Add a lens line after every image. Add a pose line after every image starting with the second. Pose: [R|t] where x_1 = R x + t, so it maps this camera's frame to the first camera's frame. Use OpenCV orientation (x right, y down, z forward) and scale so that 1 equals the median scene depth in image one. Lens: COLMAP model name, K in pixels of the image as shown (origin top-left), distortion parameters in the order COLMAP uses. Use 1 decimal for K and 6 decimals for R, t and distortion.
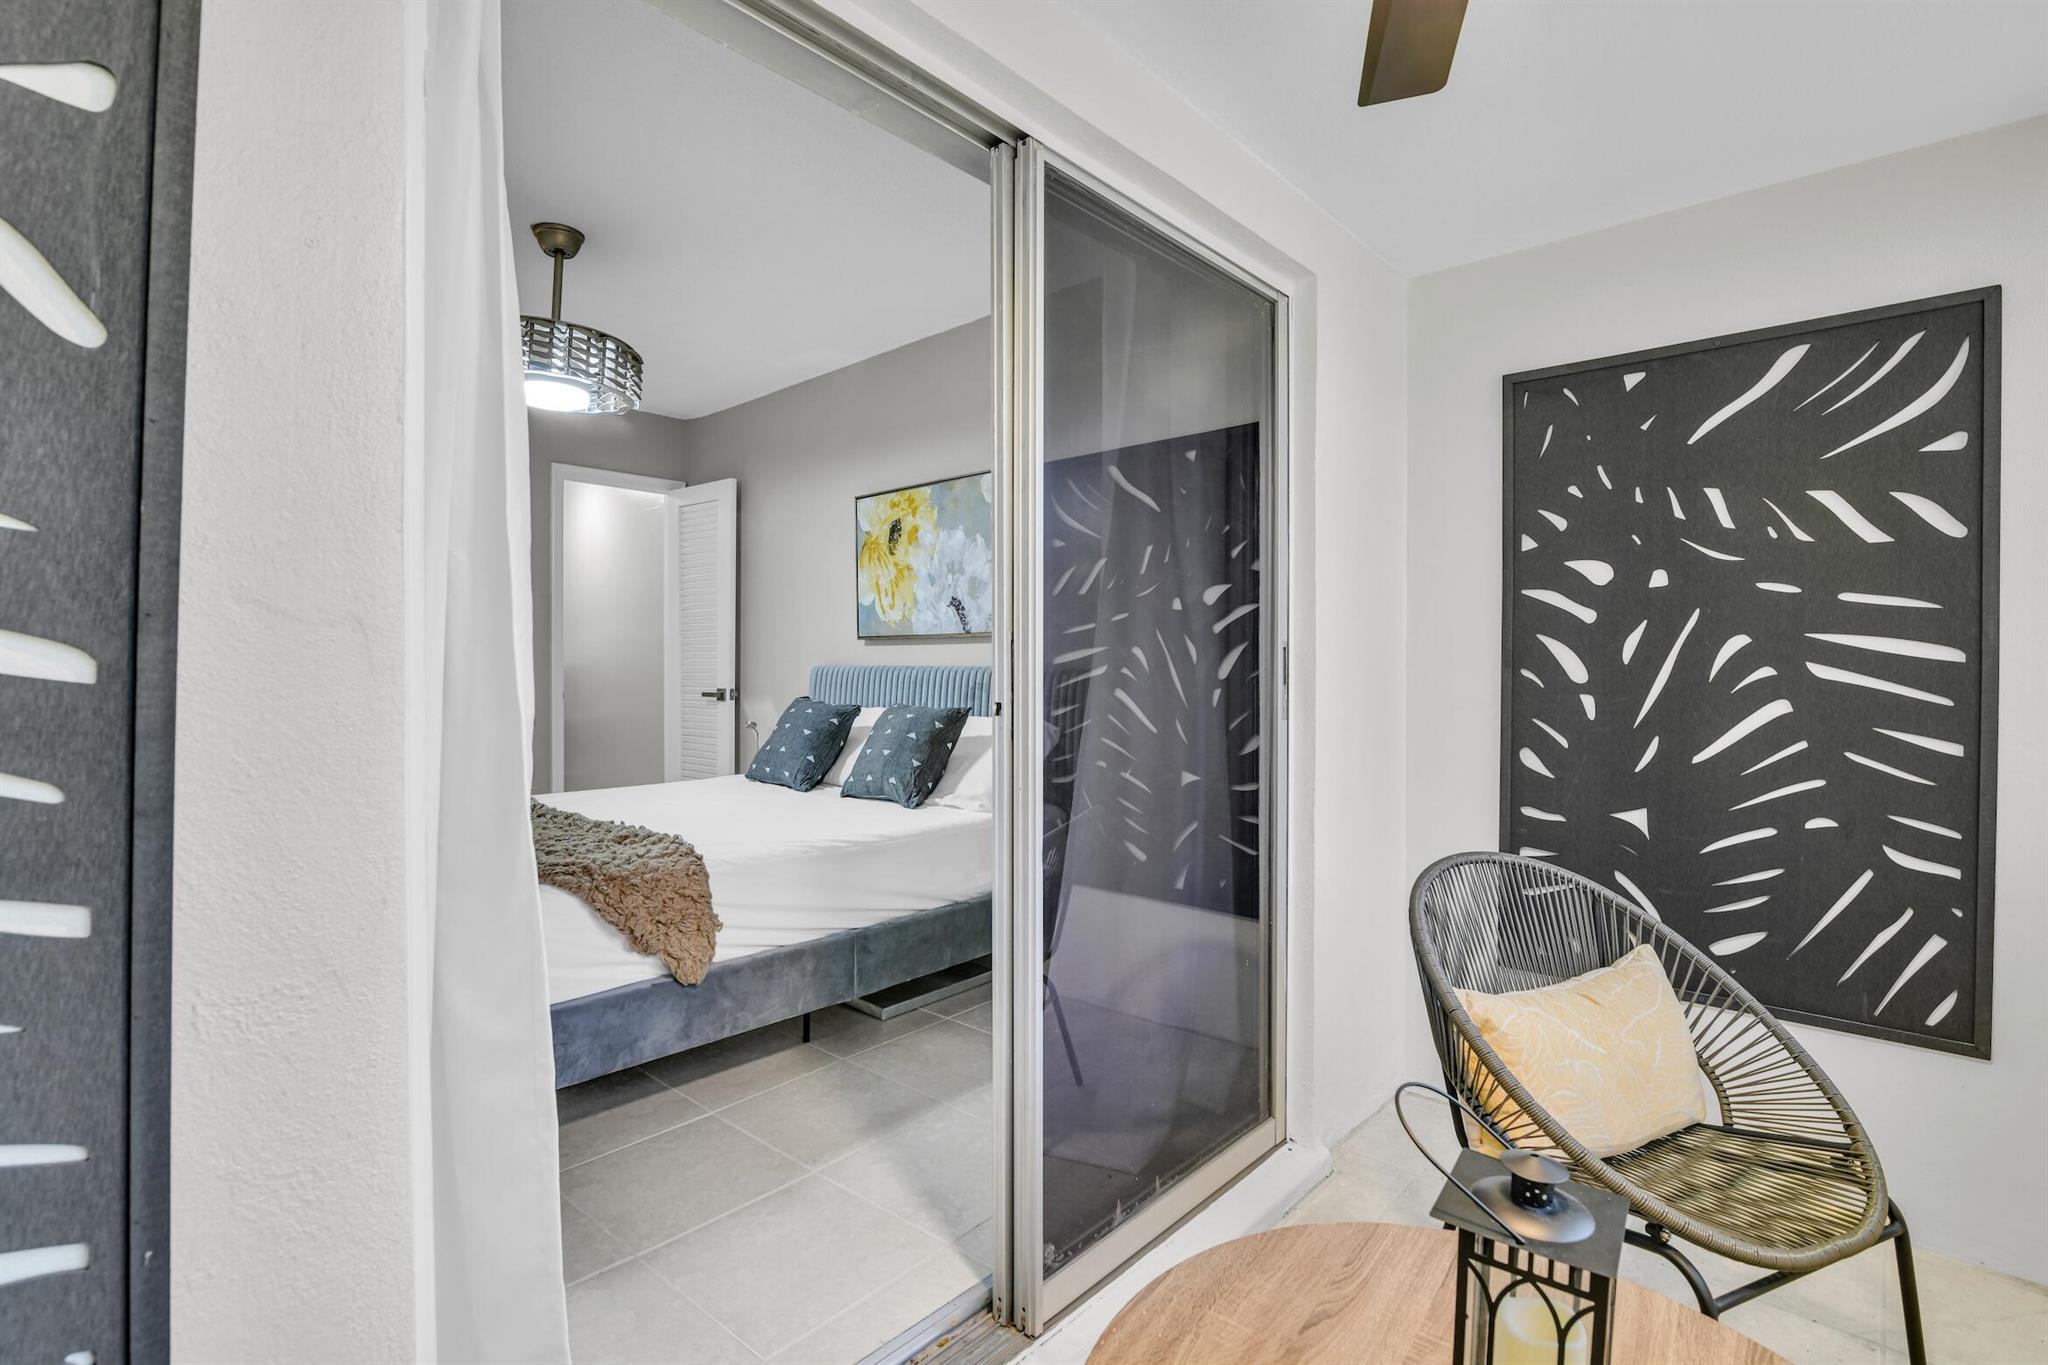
lens RADIAL K [[953.8, 0, 1013.9], [0, 953.8, 679.1], [0, 0, 1]] dist [-0.020820, 0.000217]
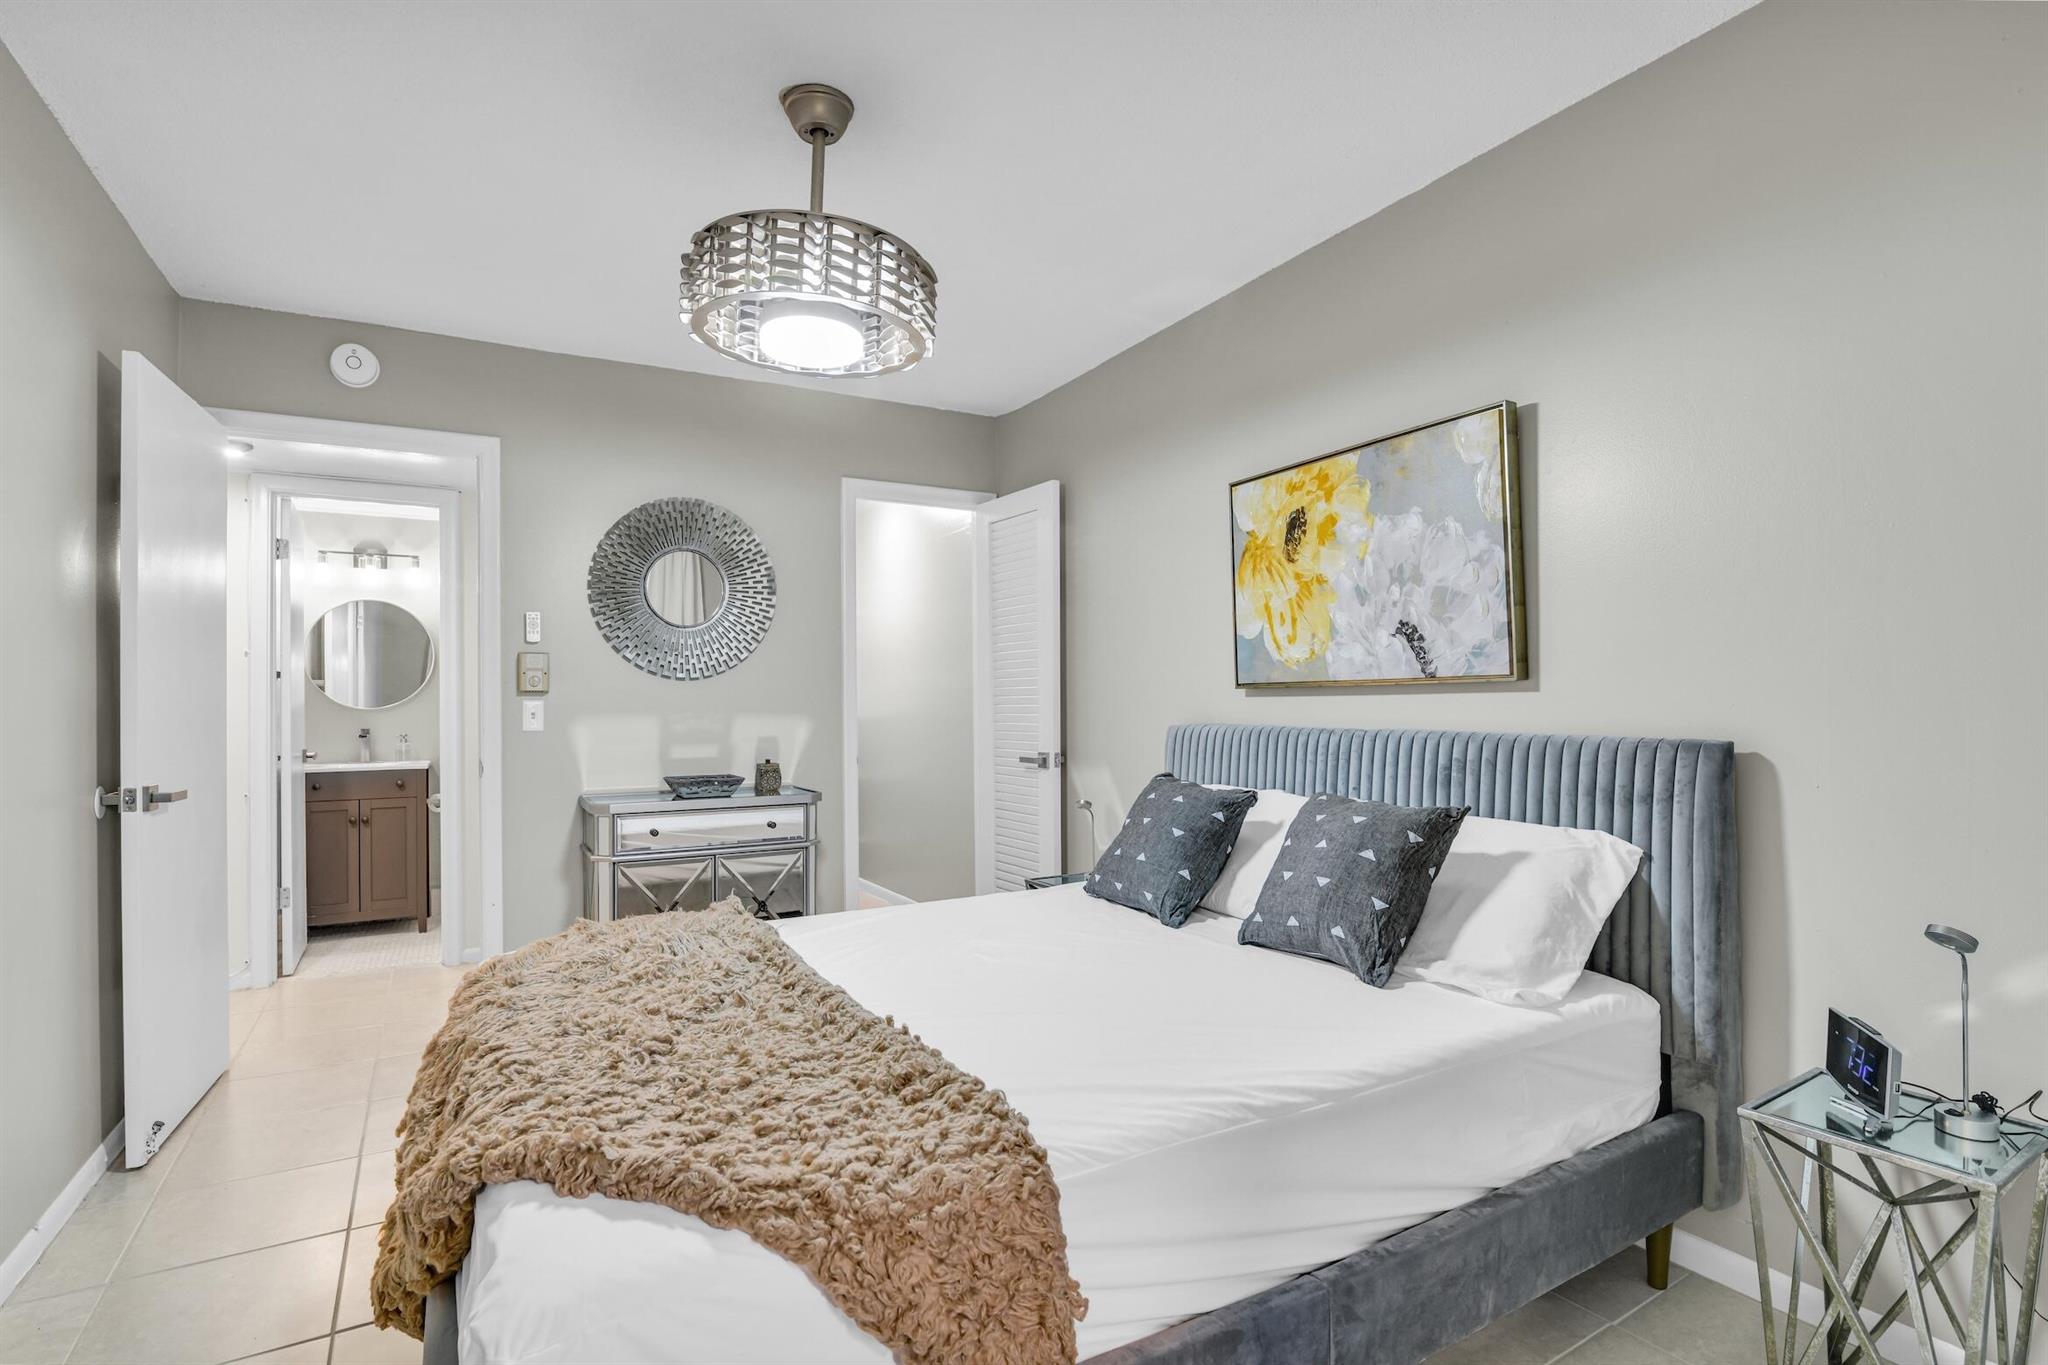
lens RADIAL K [[977.9, 0, 1024.1], [0, 977.9, 691.8], [0, 0, 1]] dist [-0.022198, -0.000116]
pose [[0.954847, -0.015925, -0.296670, -0.114249], [0.008742, 0.999636, -0.025526, -0.025090], [0.296969, 0.021780, 0.954639, 0.314402]]
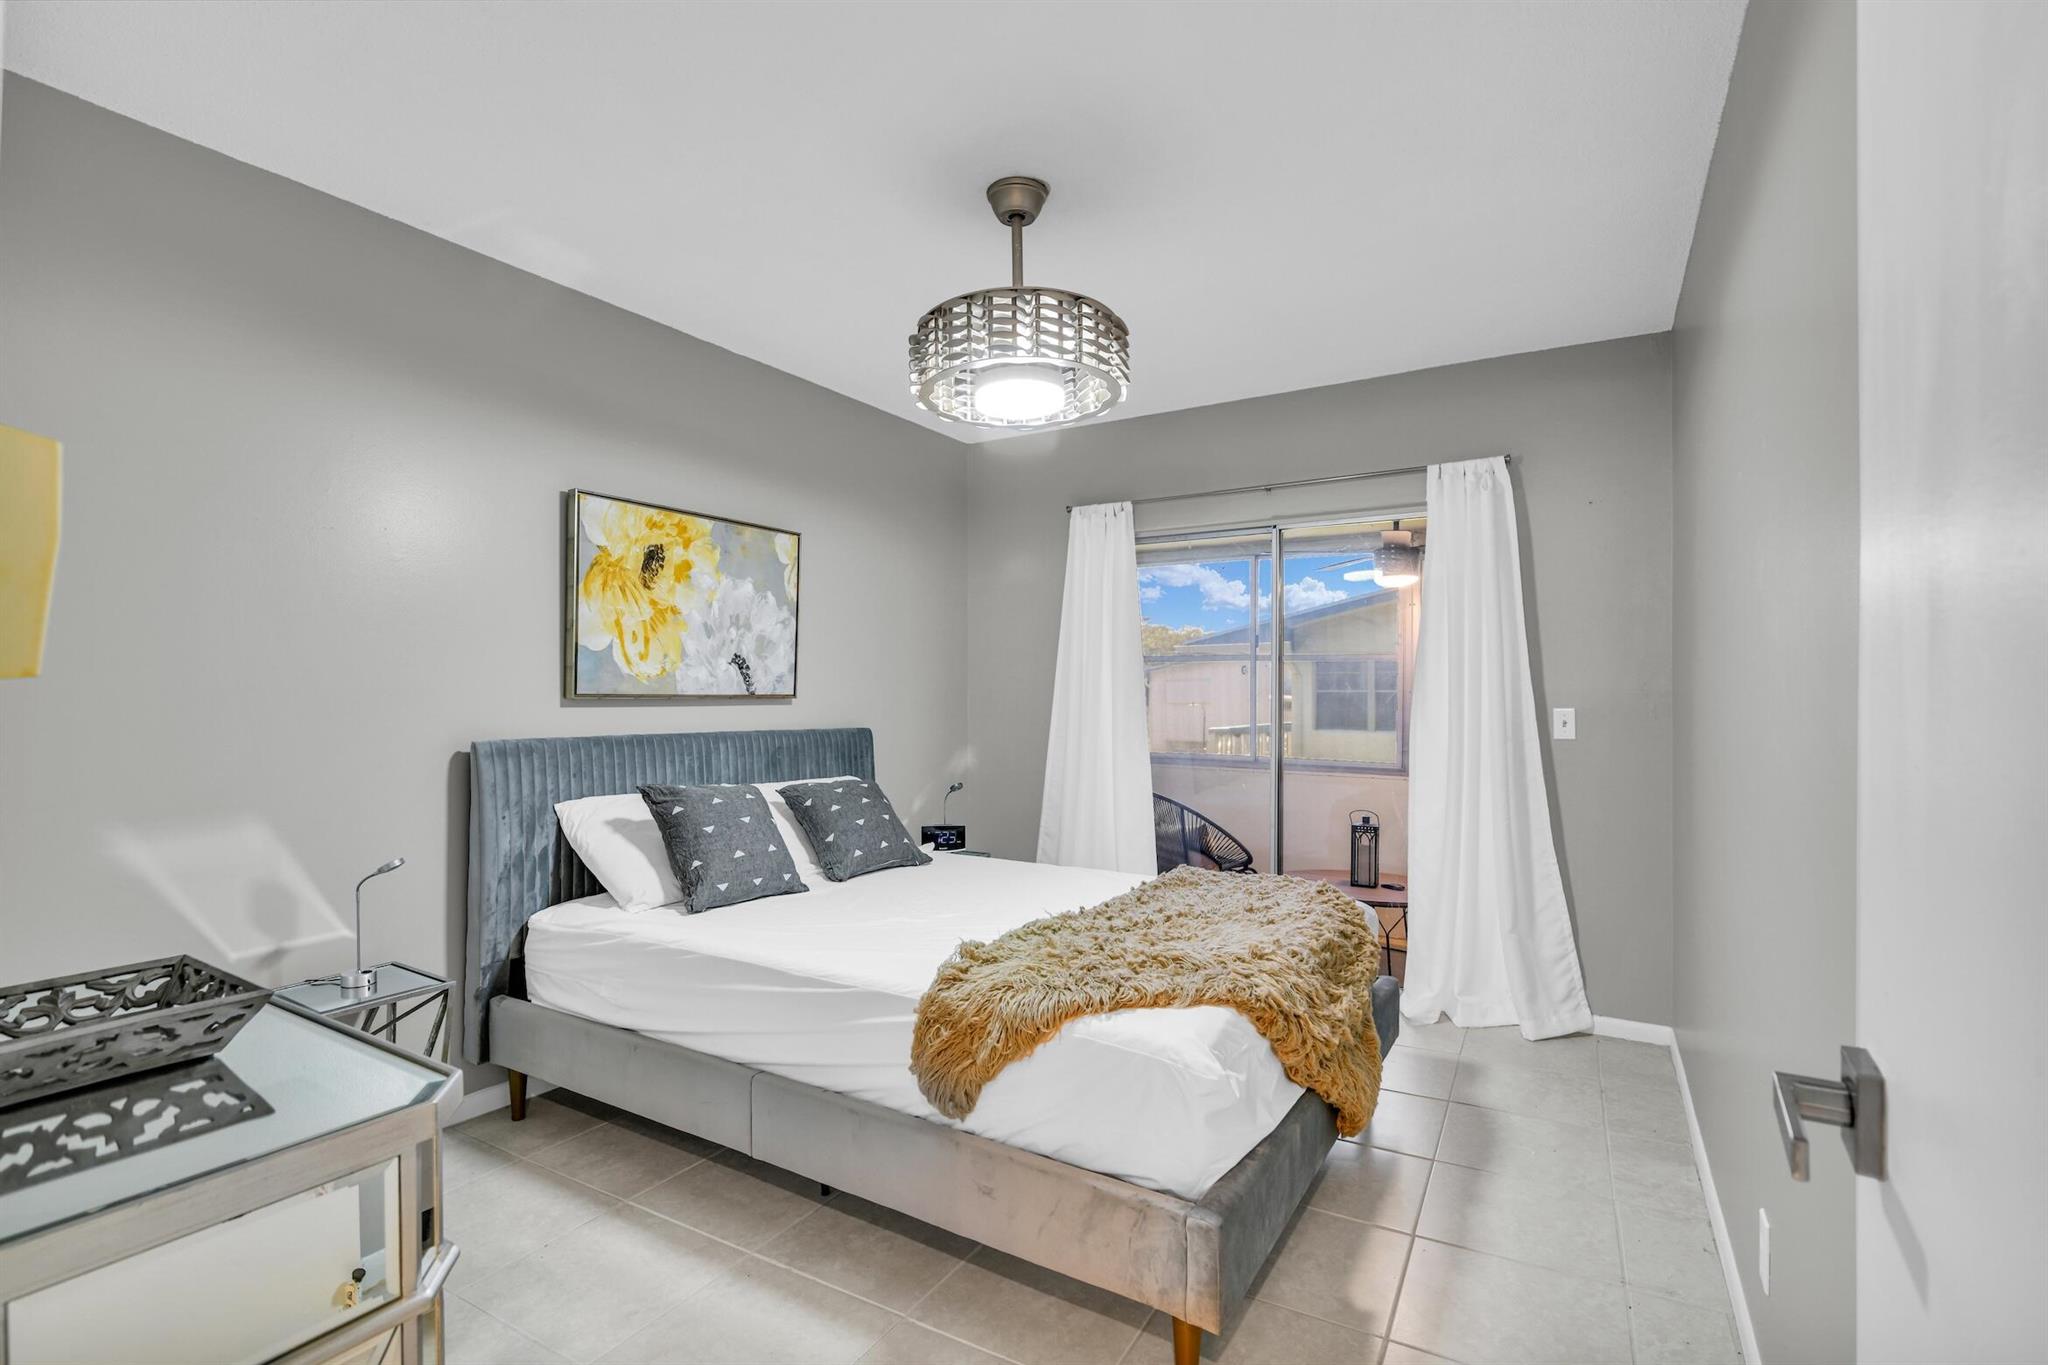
lens RADIAL K [[953.8, 0, 1013.9], [0, 953.8, 679.1], [0, 0, 1]] dist [-0.020820, 0.000217]
pose [[-0.208665, 0.014831, 0.977875, -1.010201], [0.012600, 0.999843, -0.012476, -0.048945], [-0.977906, 0.009718, -0.208819, 0.949777]]
